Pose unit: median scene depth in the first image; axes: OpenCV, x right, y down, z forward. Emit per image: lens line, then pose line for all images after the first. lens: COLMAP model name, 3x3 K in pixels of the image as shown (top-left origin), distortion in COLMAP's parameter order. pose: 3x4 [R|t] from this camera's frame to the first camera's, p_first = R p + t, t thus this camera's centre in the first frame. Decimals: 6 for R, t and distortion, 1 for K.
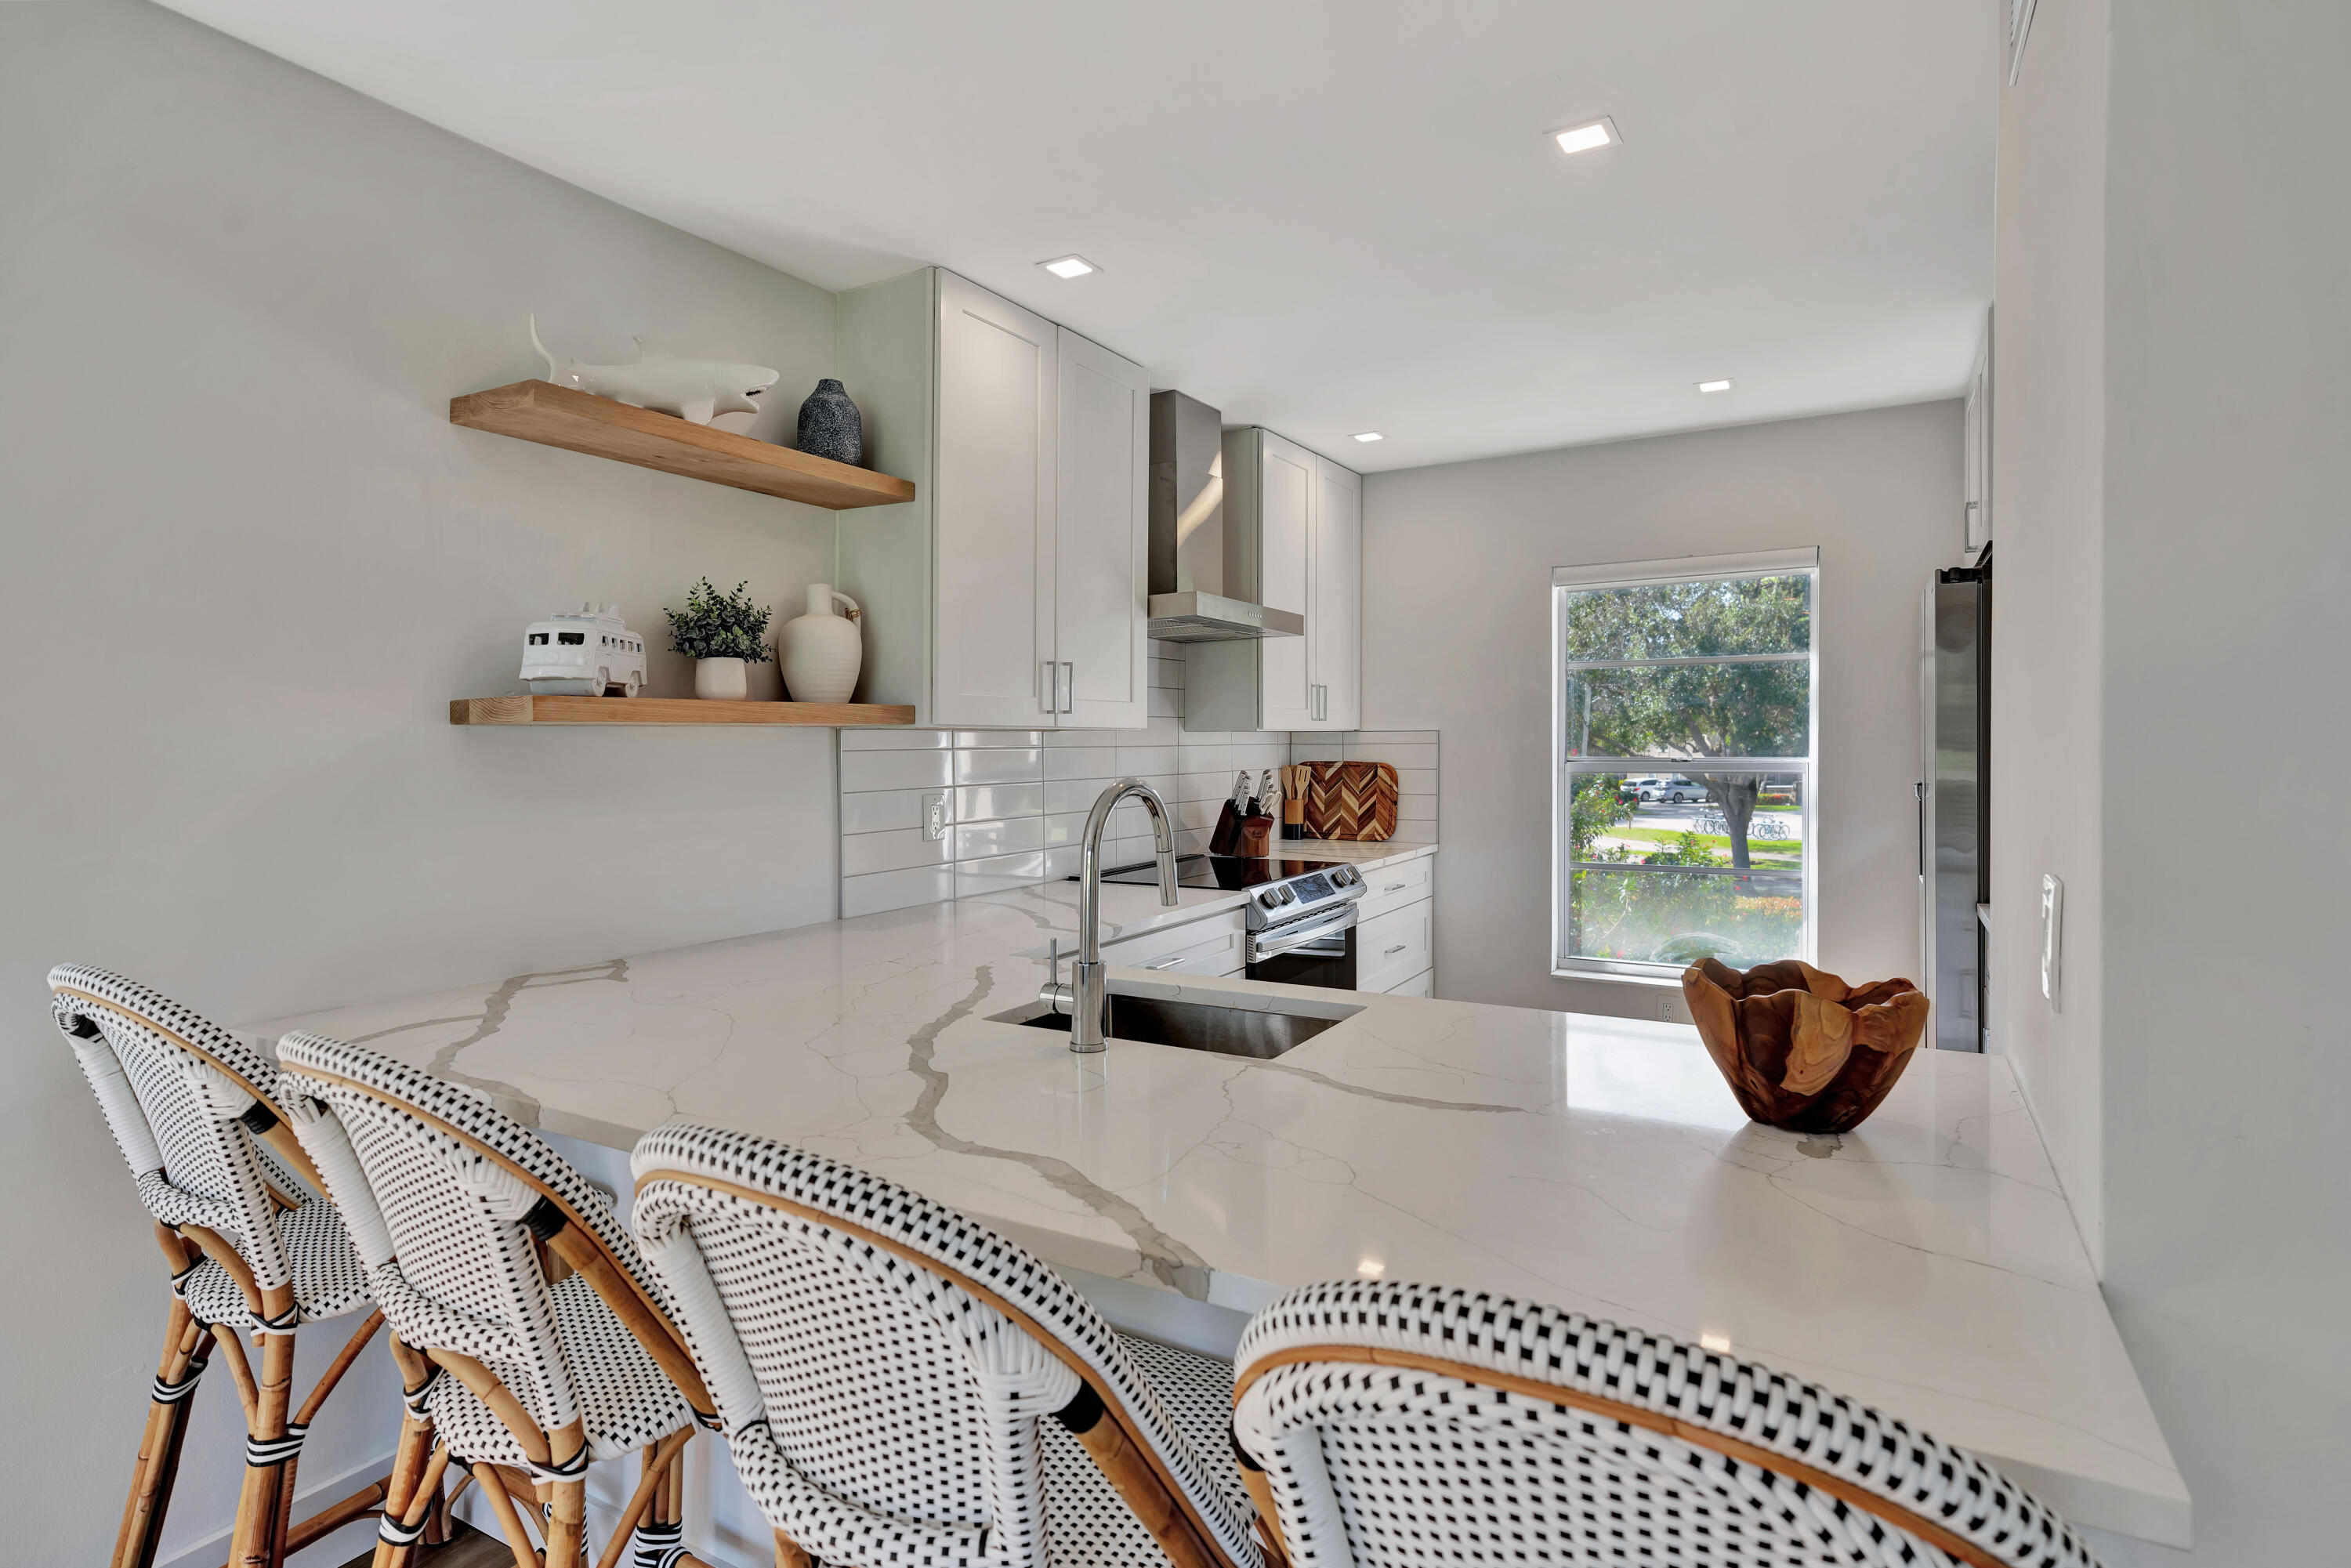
lens RADIAL K [[1180.0, 0, 1184.9], [0, 1180.0, 740.5], [0, 0, 1]] dist [-0.001731, -0.000141]
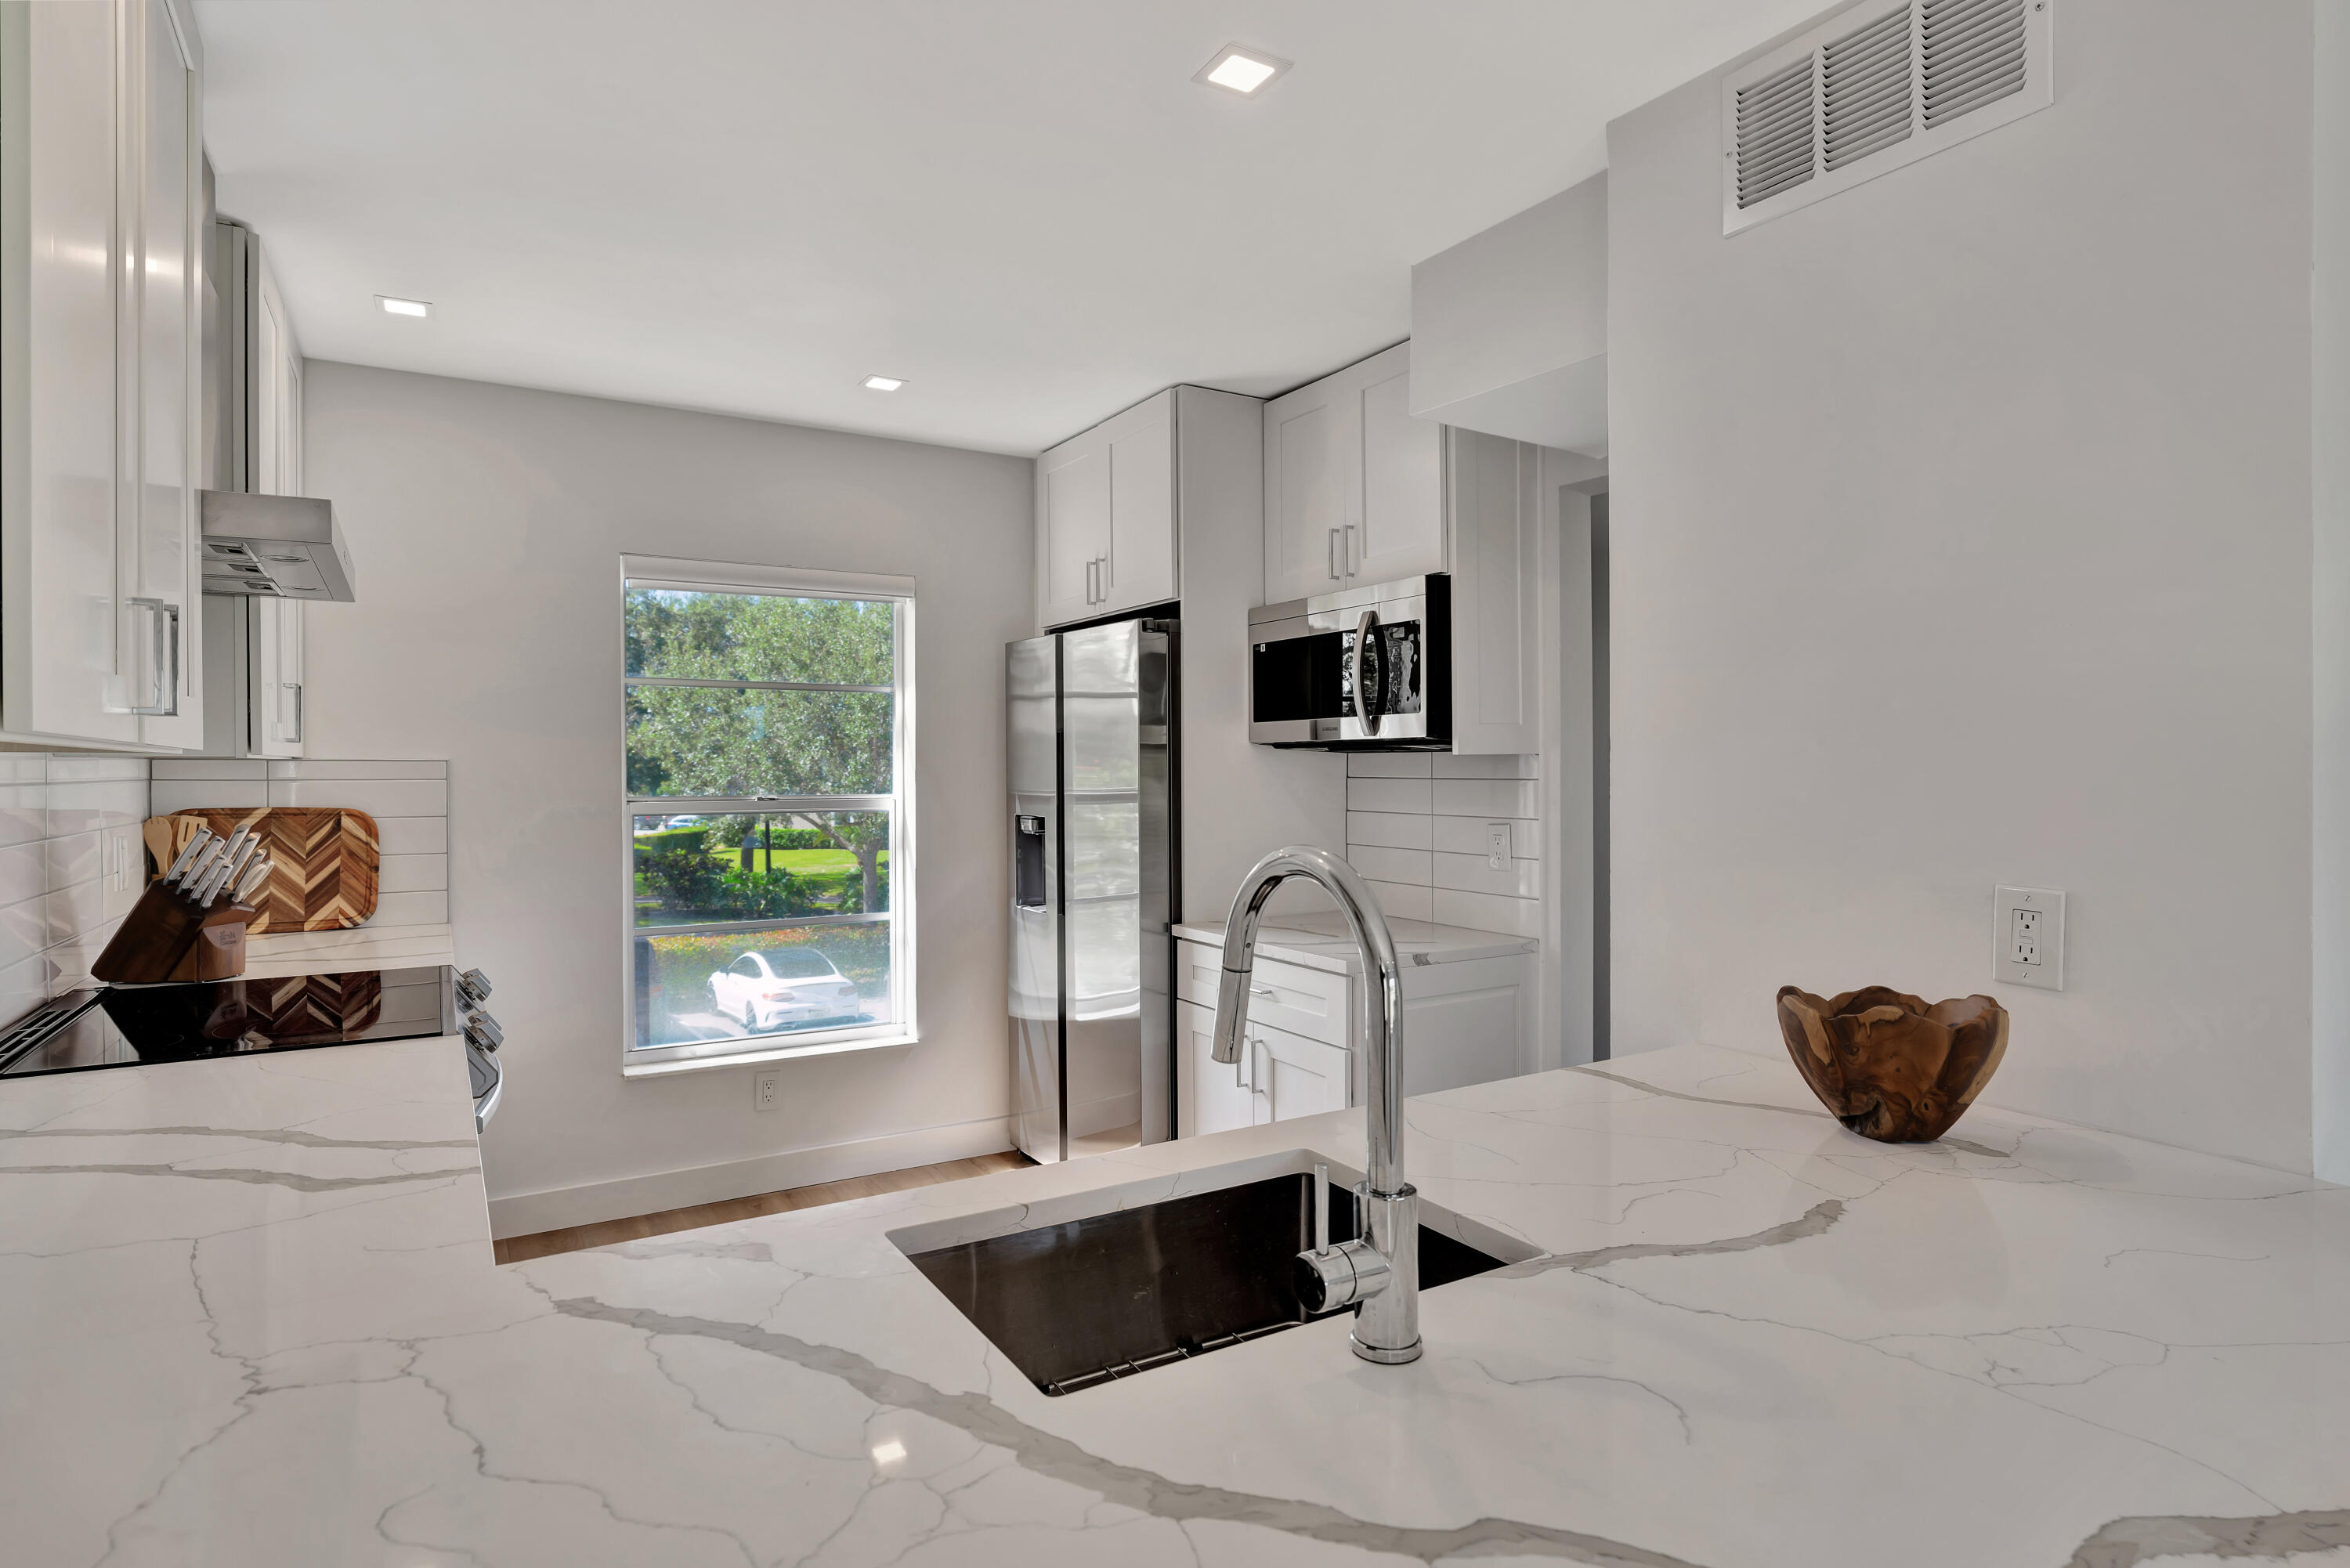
lens RADIAL K [[1229.9, 0, 1167.7], [0, 1229.9, 779.7], [0, 0, 1]] dist [0.000871, -0.000110]
pose [[0.495884, 0.002934, 0.868384, -0.202412], [-0.003397, 0.999993, -0.001438, 0.002330], [-0.868382, -0.002237, 0.495890, 0.267933]]
